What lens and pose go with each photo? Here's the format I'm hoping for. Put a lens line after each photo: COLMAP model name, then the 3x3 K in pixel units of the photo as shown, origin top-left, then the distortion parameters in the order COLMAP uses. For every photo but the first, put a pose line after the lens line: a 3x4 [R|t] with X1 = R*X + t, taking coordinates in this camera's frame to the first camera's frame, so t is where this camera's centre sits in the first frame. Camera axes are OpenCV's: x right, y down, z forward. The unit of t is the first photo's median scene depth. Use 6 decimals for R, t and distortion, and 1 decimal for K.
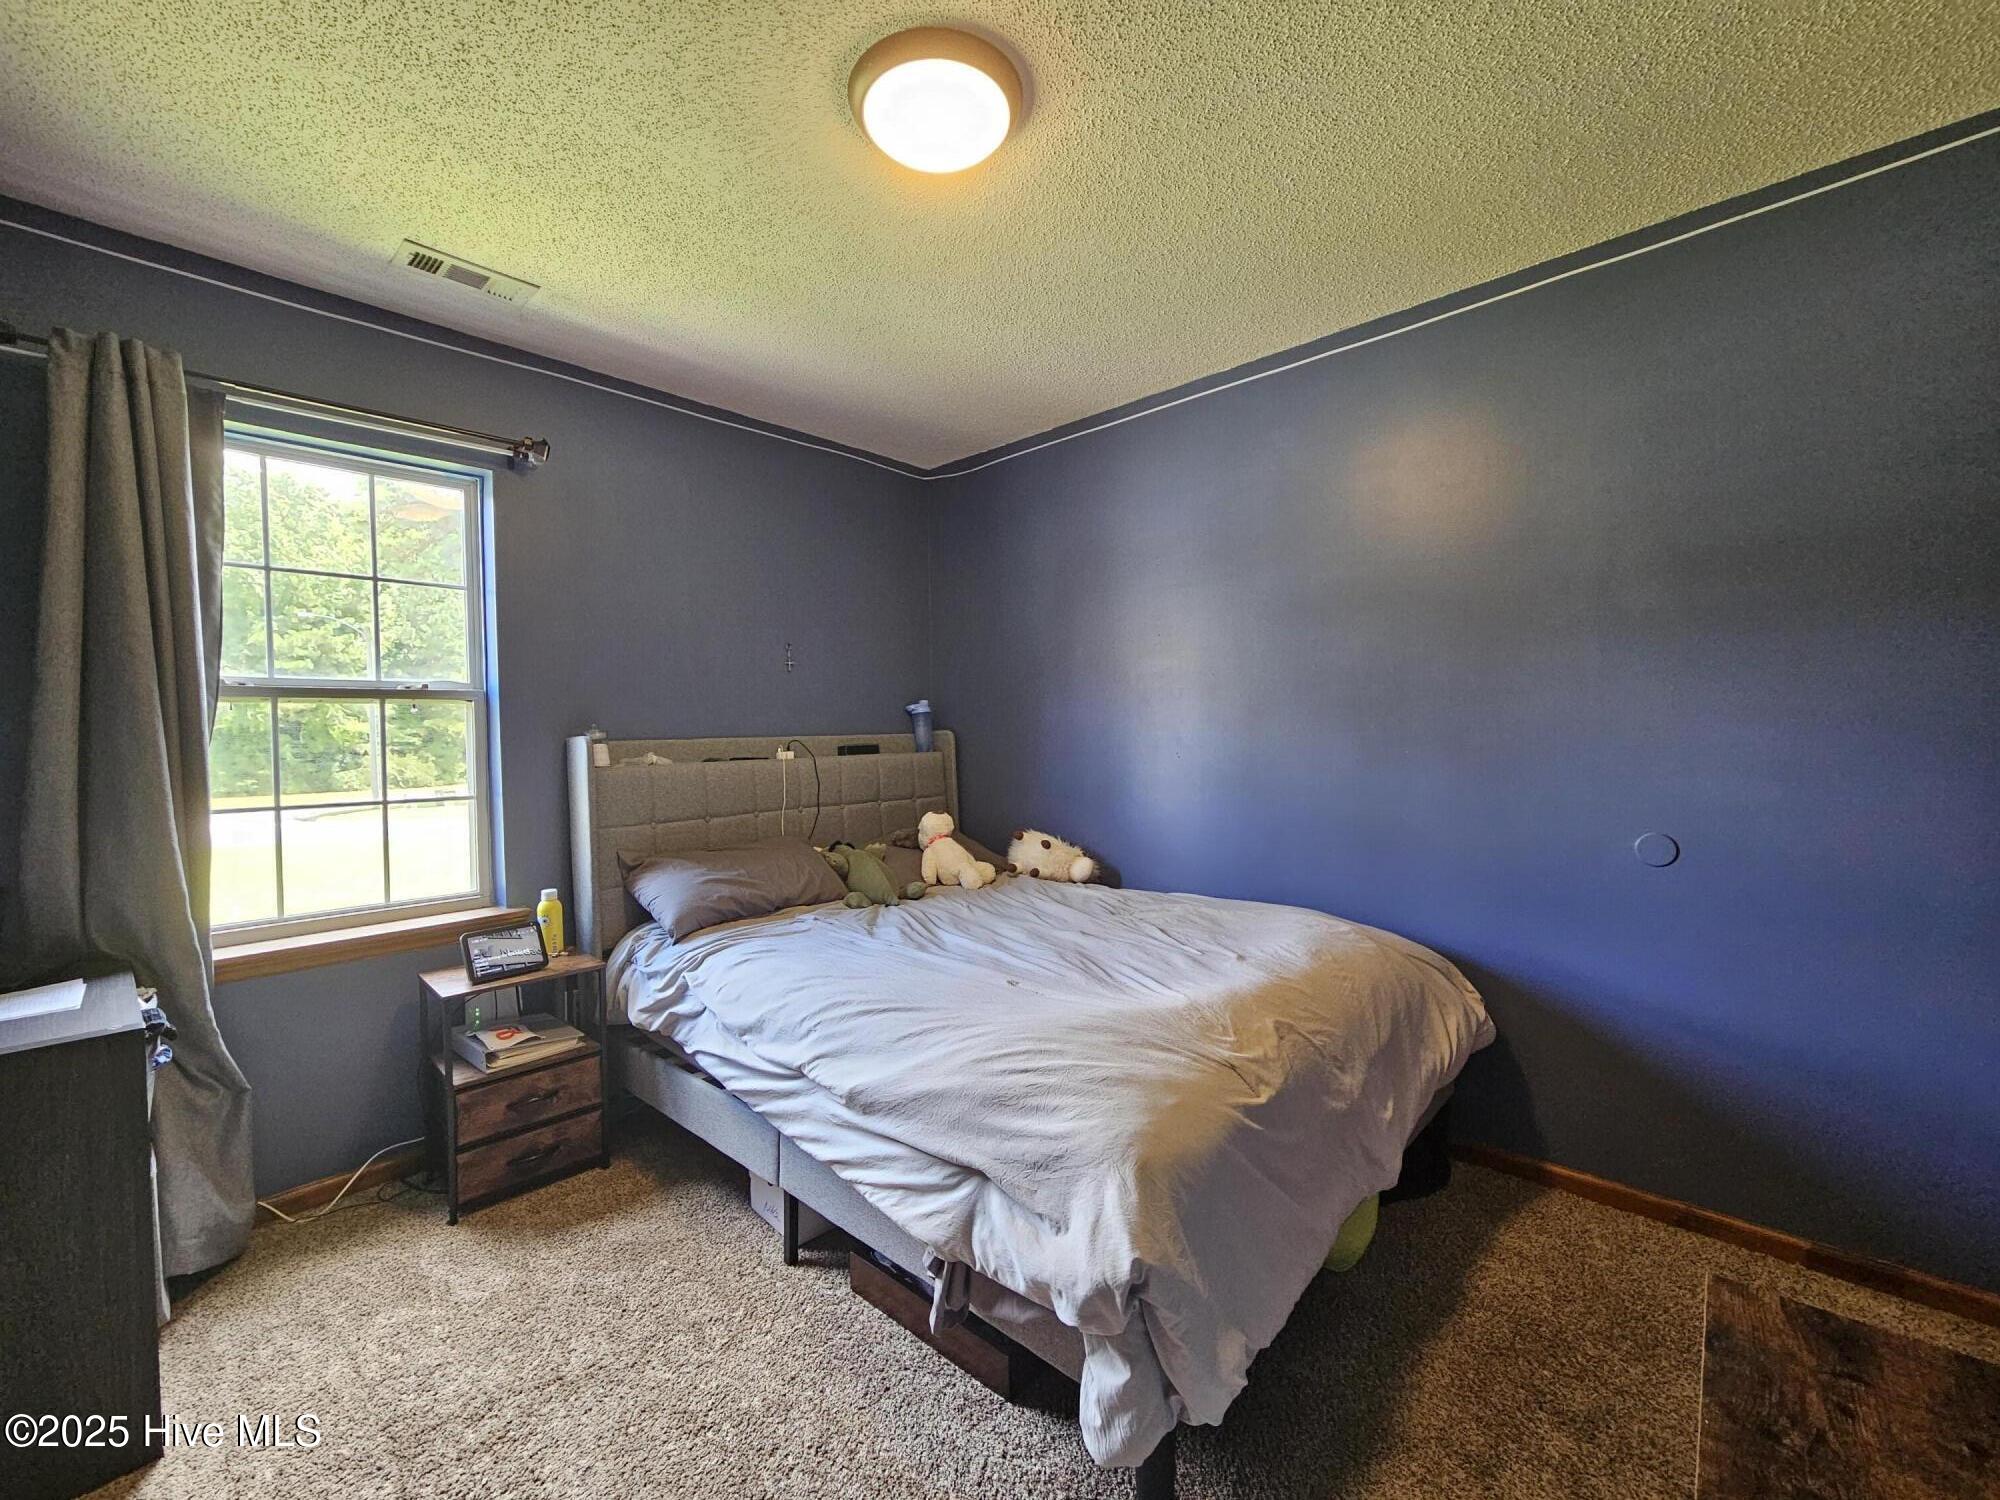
lens RADIAL K [[824.8, 0, 1003.6], [0, 824.8, 751.0], [0, 0, 1]] dist [-0.001553, -0.000077]
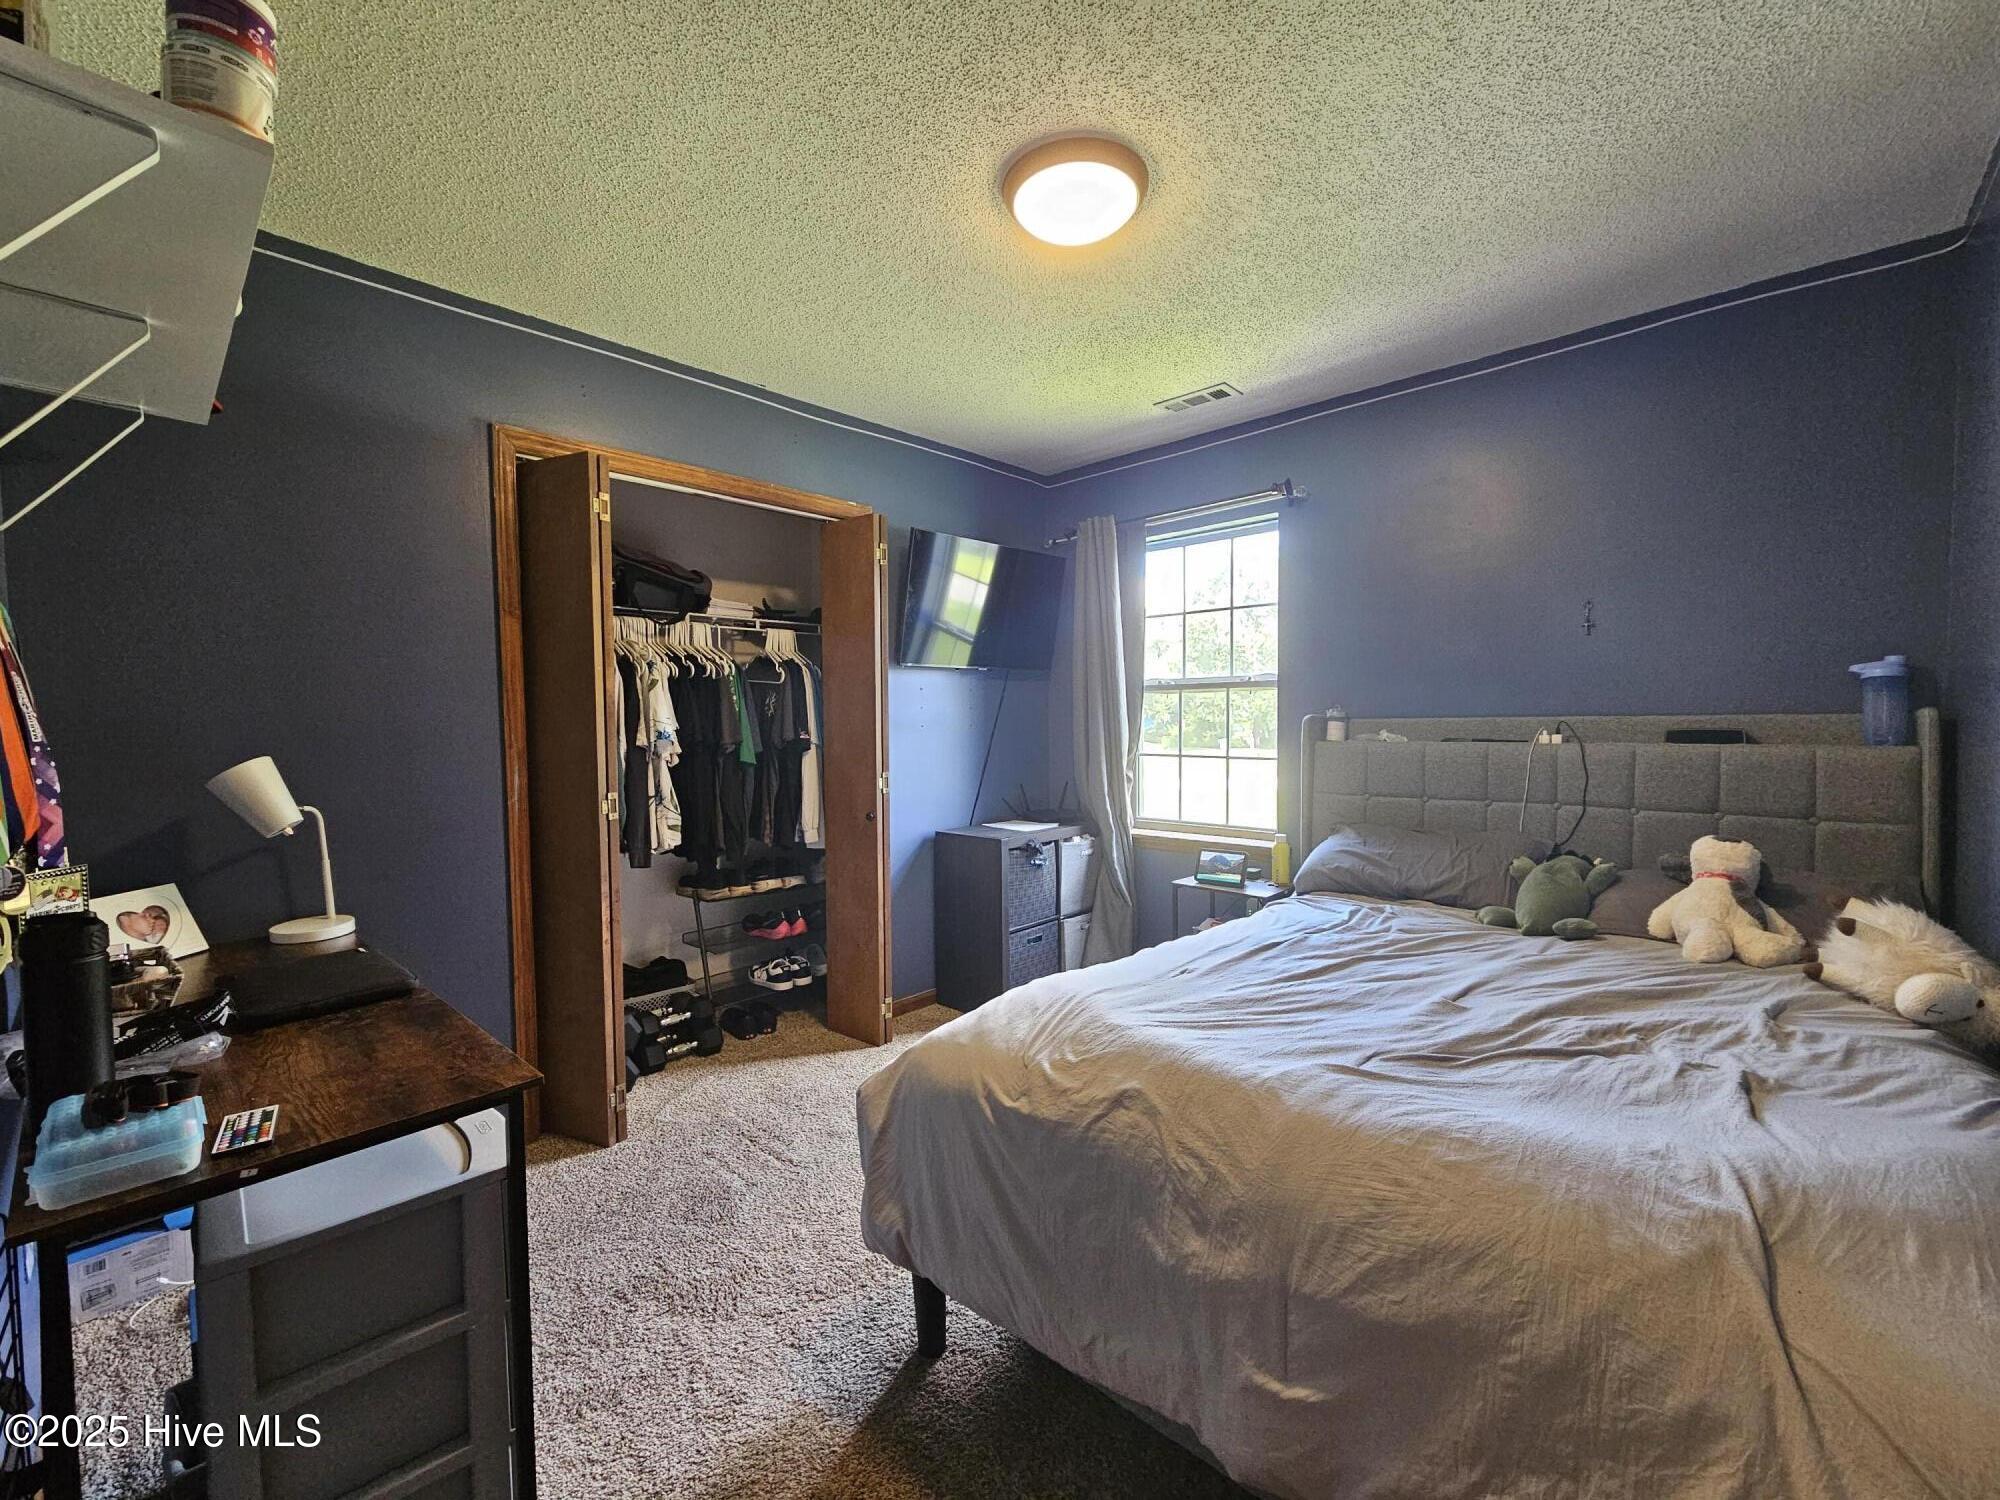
lens RADIAL K [[824.8, 0, 1003.6], [0, 824.8, 751.0], [0, 0, 1]] dist [-0.001553, -0.000077]
pose [[0.001633, 0.056127, -0.998422, 0.710785], [-0.015848, 0.998300, 0.056095, -0.025607], [0.999873, 0.015731, 0.002520, 0.556452]]
